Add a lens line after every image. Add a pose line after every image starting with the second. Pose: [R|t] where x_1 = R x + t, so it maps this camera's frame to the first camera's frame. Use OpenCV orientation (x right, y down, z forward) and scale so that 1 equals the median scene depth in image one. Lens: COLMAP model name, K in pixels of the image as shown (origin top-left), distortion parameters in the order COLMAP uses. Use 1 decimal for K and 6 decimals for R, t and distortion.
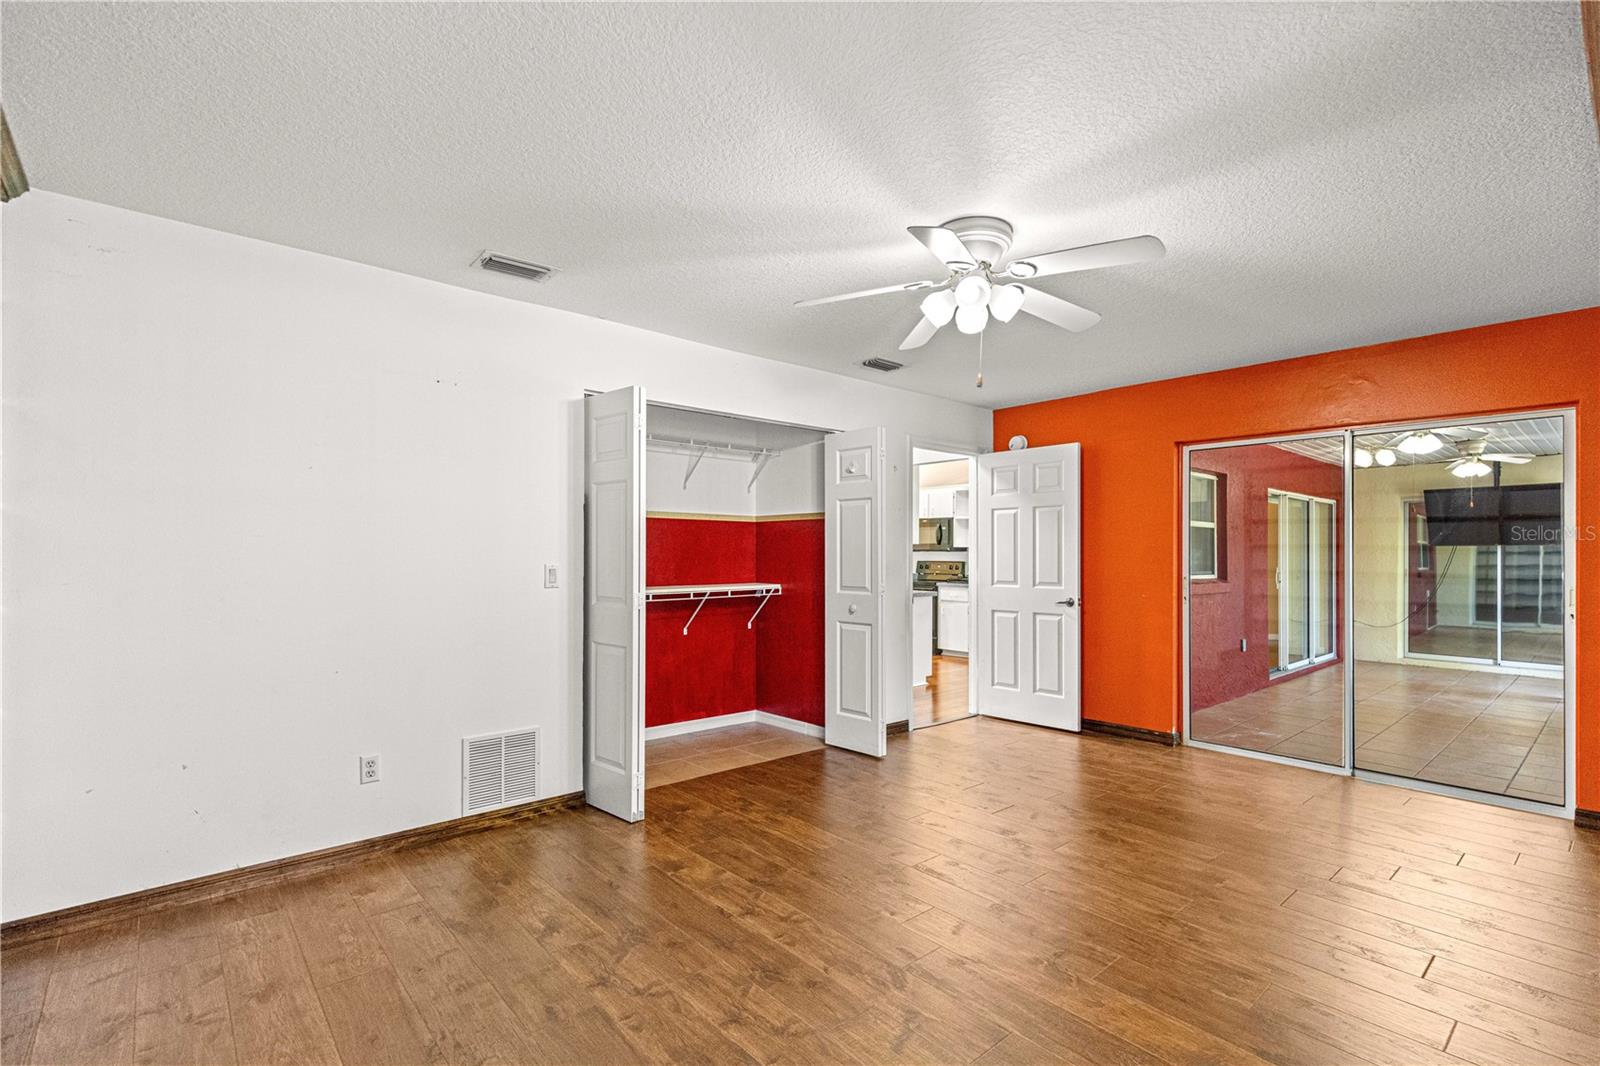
lens RADIAL K [[737.9, 0, 797.7], [0, 737.9, 556.7], [0, 0, 1]] dist [0.001942, 0.000155]
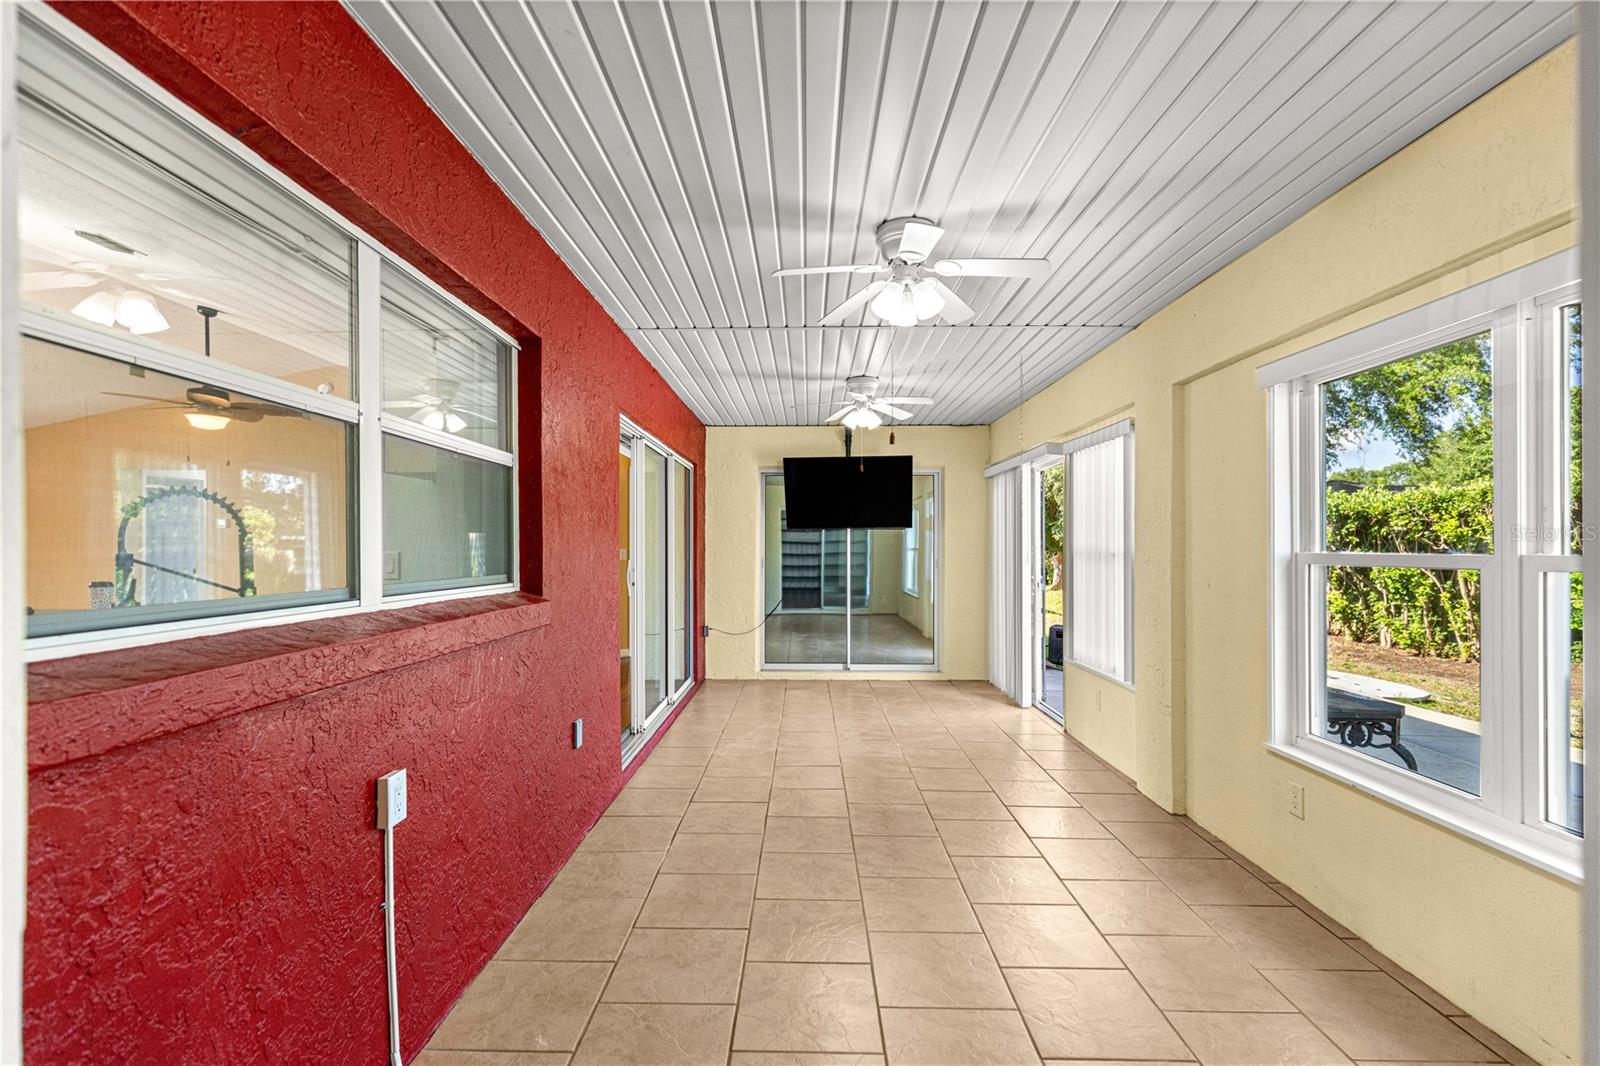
lens RADIAL K [[723.4, 0, 814.8], [0, 723.4, 531.2], [0, 0, 1]] dist [0.003531, -0.000042]
pose [[0.652052, 0.012174, 0.758077, 0.304582], [0.005475, 0.999769, -0.020765, 0.004544], [-0.758155, 0.017691, 0.651835, 0.505718]]
